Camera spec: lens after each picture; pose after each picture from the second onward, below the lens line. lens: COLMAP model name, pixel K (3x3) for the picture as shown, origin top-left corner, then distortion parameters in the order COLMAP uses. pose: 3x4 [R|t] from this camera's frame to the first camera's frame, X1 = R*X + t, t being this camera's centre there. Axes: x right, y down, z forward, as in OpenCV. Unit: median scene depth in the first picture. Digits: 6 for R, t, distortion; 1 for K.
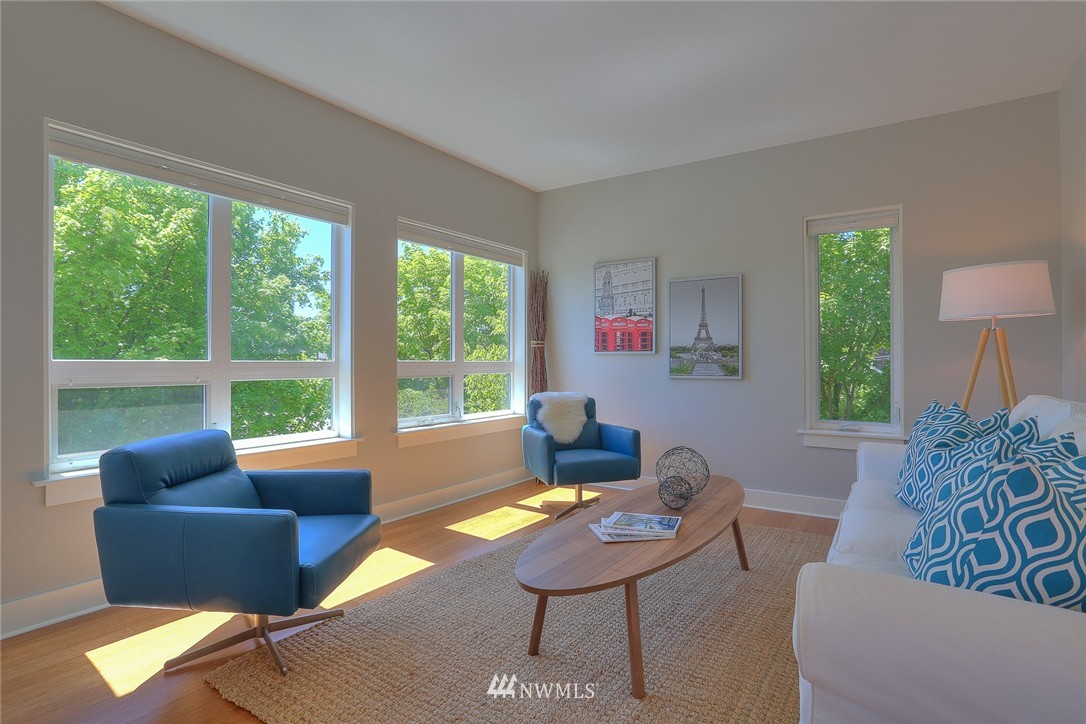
lens RADIAL K [[539.4, 0, 538.0], [0, 539.4, 364.9], [0, 0, 1]] dist [-0.055682, 0.023655]
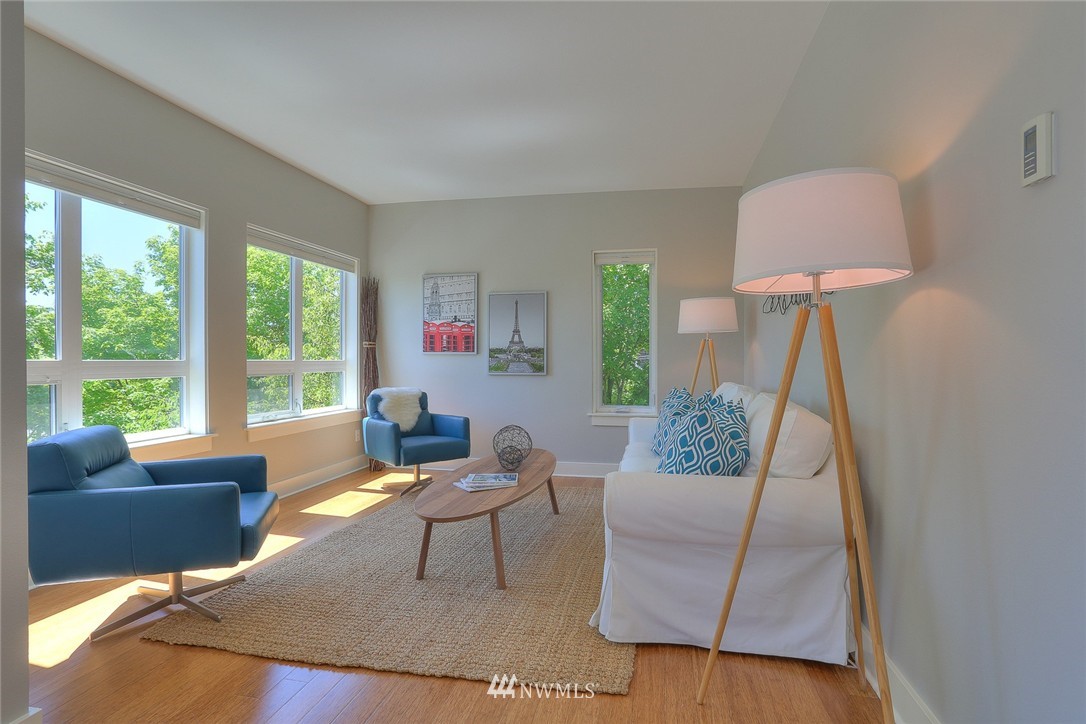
lens RADIAL K [[539.4, 0, 546.2], [0, 539.4, 366.3], [0, 0, 1]] dist [-0.055682, 0.023655]
pose [[0.921887, -0.003123, 0.387446, -0.111059], [0.001217, 0.999986, 0.005165, 0.000000], [-0.387457, -0.004290, 0.921878, -0.171099]]
